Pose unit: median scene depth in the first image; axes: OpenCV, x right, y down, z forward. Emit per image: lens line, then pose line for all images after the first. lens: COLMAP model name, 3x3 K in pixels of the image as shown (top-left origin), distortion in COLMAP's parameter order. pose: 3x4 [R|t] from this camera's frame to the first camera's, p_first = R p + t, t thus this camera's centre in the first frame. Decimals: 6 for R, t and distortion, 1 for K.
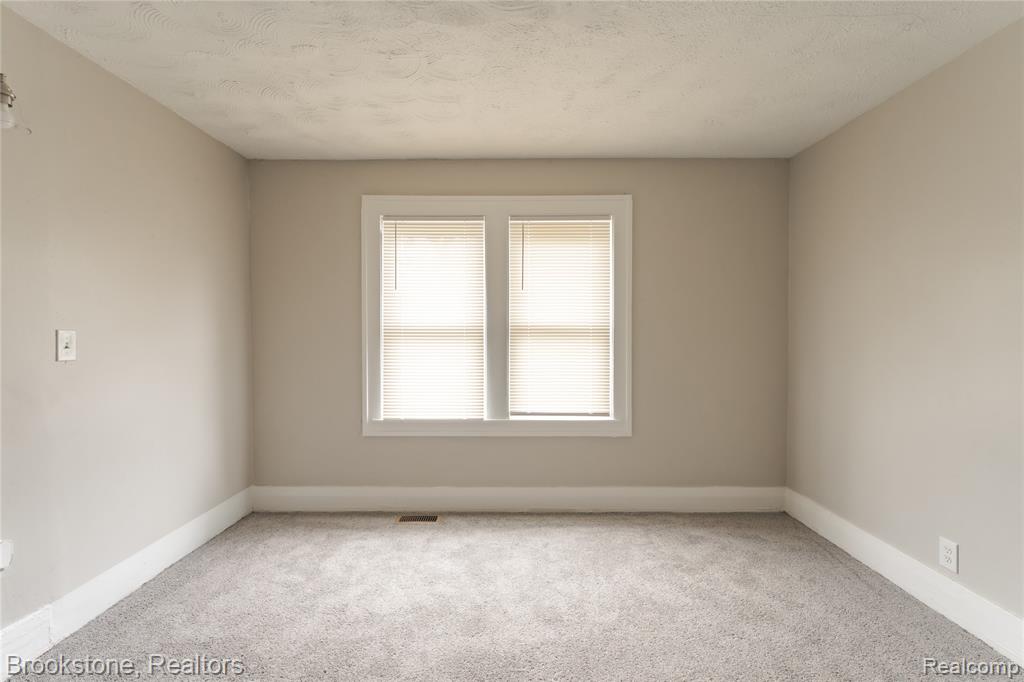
lens RADIAL K [[461.9, 0, 512.0], [0, 461.9, 333.4], [0, 0, 1]] dist [0.004468, -0.001353]
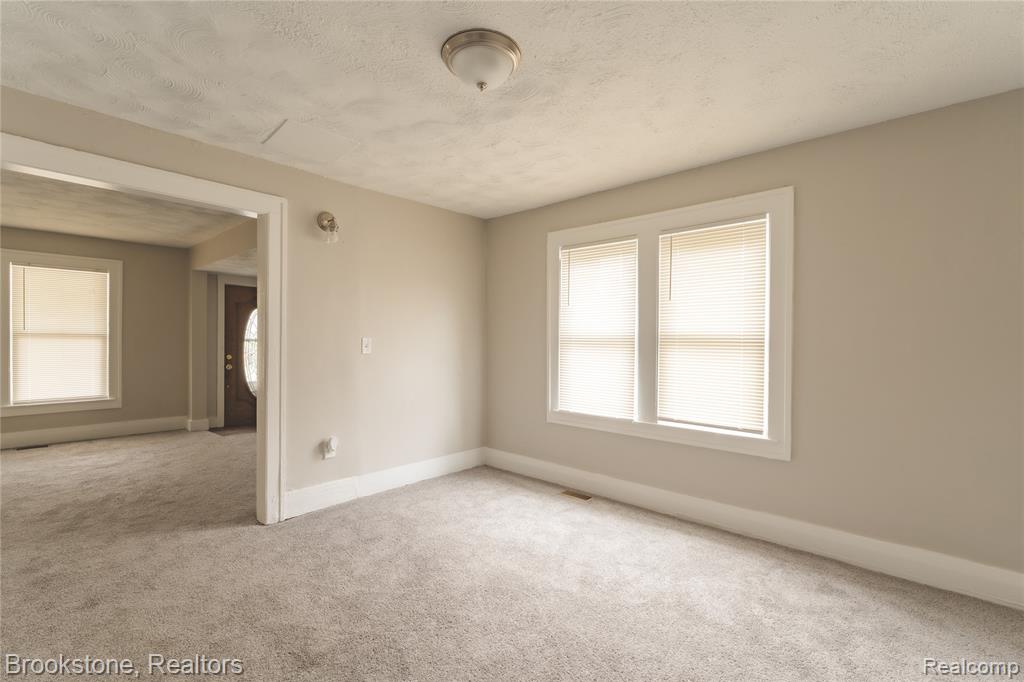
lens RADIAL K [[461.9, 0, 508.1], [0, 461.9, 343.4], [0, 0, 1]] dist [0.004468, -0.001353]
pose [[0.737123, 0.011794, -0.675656, 0.468689], [-0.010137, 0.999928, 0.006396, -0.000855], [0.675683, 0.002135, 0.737189, -0.009976]]
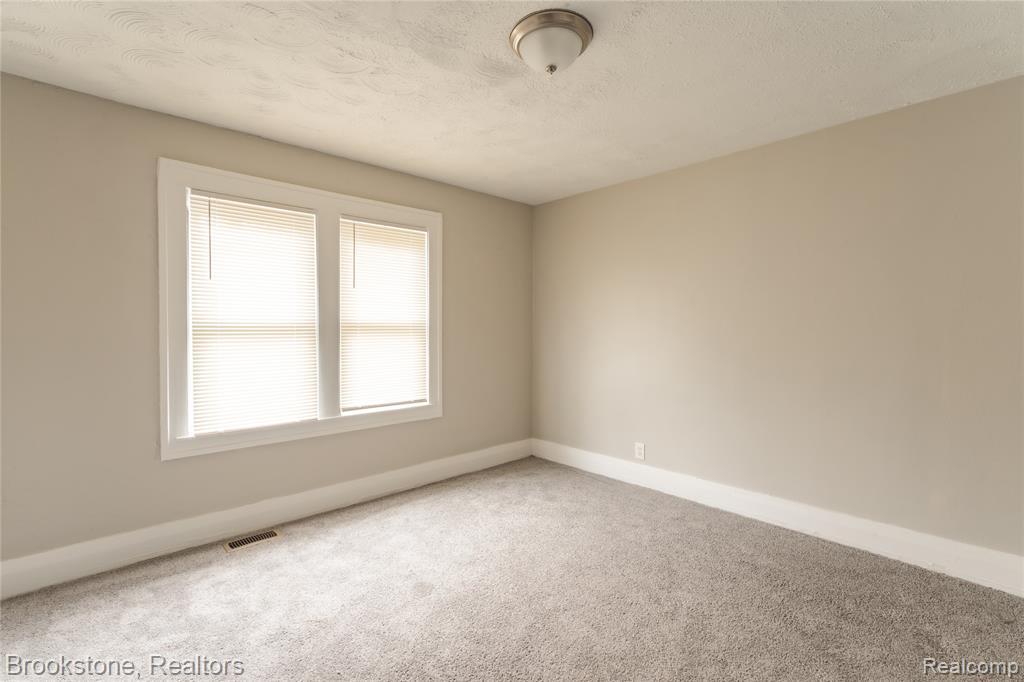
lens RADIAL K [[461.9, 0, 503.8], [0, 461.9, 331.8], [0, 0, 1]] dist [0.004468, -0.001353]
pose [[0.738687, -0.007936, 0.674002, -0.435403], [0.004287, 0.999966, 0.007076, -0.002872], [-0.674035, -0.002338, 0.738695, 0.016902]]
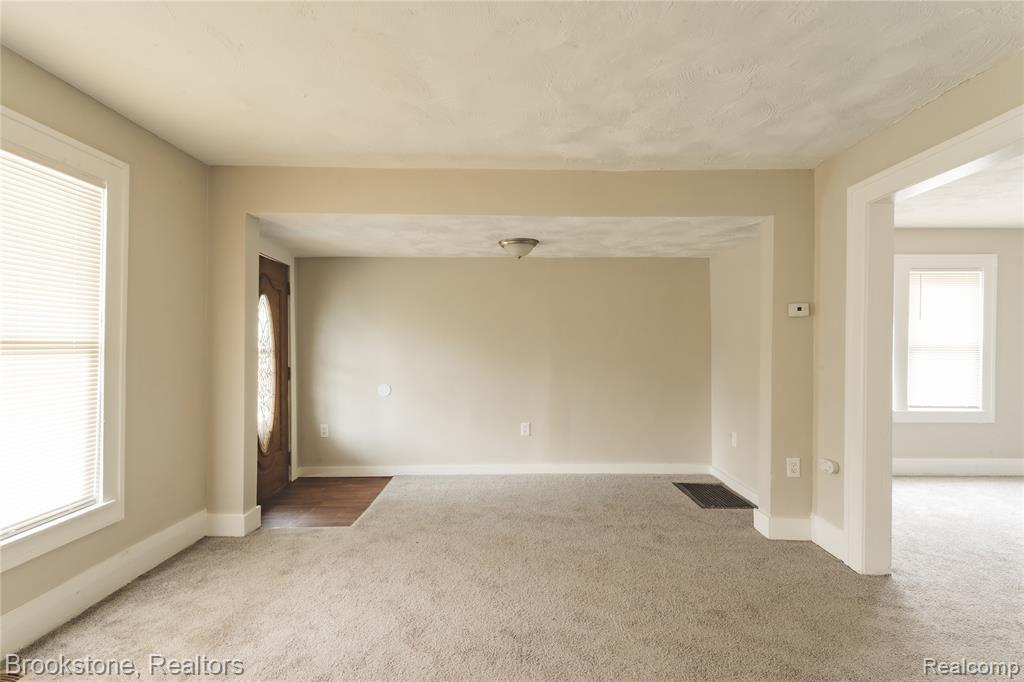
lens RADIAL K [[461.9, 0, 519.7], [0, 461.9, 348.5], [0, 0, 1]] dist [0.004468, -0.001353]
pose [[0.999983, 0.005612, -0.001830, -1.246226], [-0.005602, 0.999970, 0.005270, -0.006922], [0.001859, -0.005259, 0.999984, -0.448269]]
